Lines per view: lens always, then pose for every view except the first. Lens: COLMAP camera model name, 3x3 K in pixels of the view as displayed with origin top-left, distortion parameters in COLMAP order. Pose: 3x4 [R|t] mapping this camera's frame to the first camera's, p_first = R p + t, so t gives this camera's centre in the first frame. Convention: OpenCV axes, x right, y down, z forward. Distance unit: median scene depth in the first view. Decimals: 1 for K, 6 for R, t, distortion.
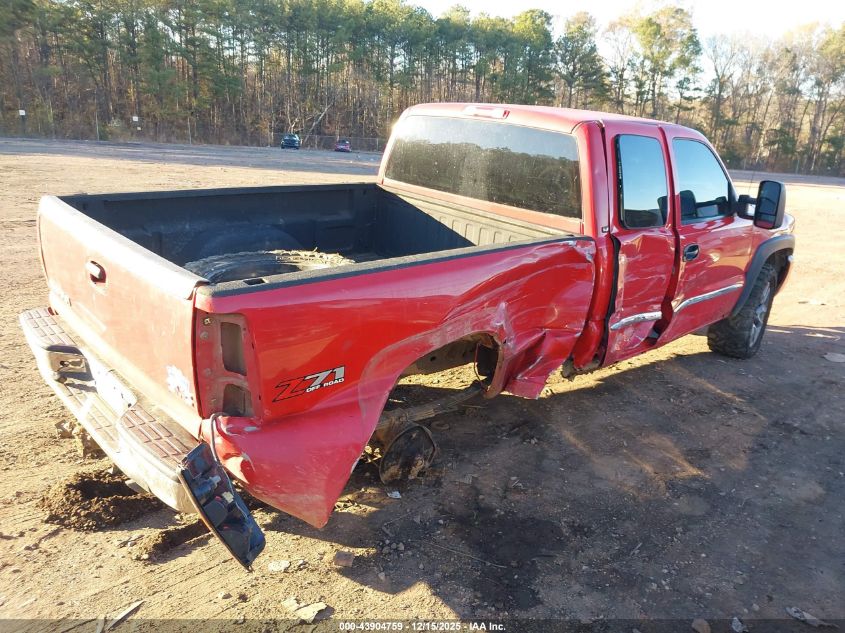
lens RADIAL K [[677.0, 0, 422.5], [0, 677.0, 316.5], [0, 0, 1]] dist [0.006294, 0.011397]
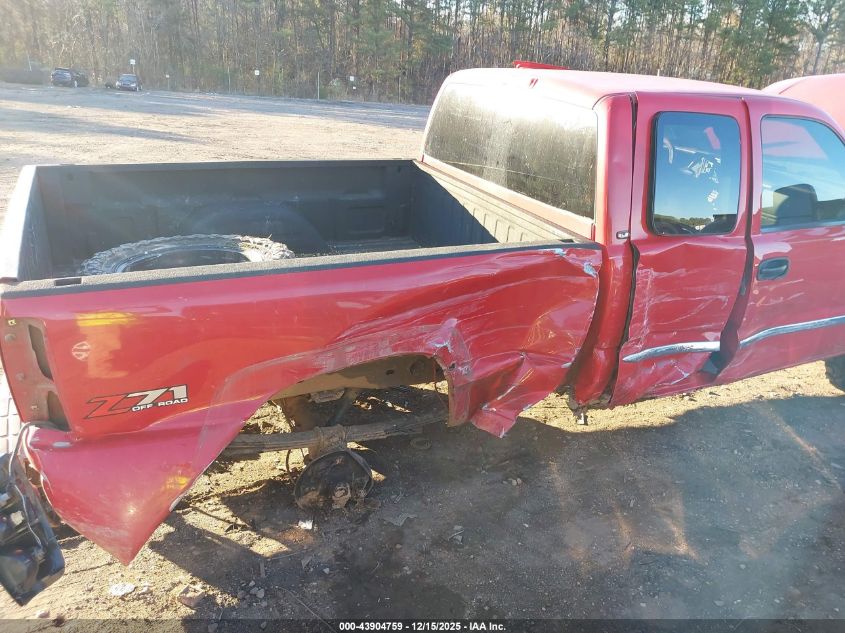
lens RADIAL K [[677.0, 0, 422.5], [0, 677.0, 316.5], [0, 0, 1]] dist [0.006294, 0.011397]
pose [[0.953987, 0.103028, -0.281592, 0.265930], [-0.087847, 0.993942, 0.066049, -0.063251], [0.286691, -0.038273, 0.957258, 0.172061]]
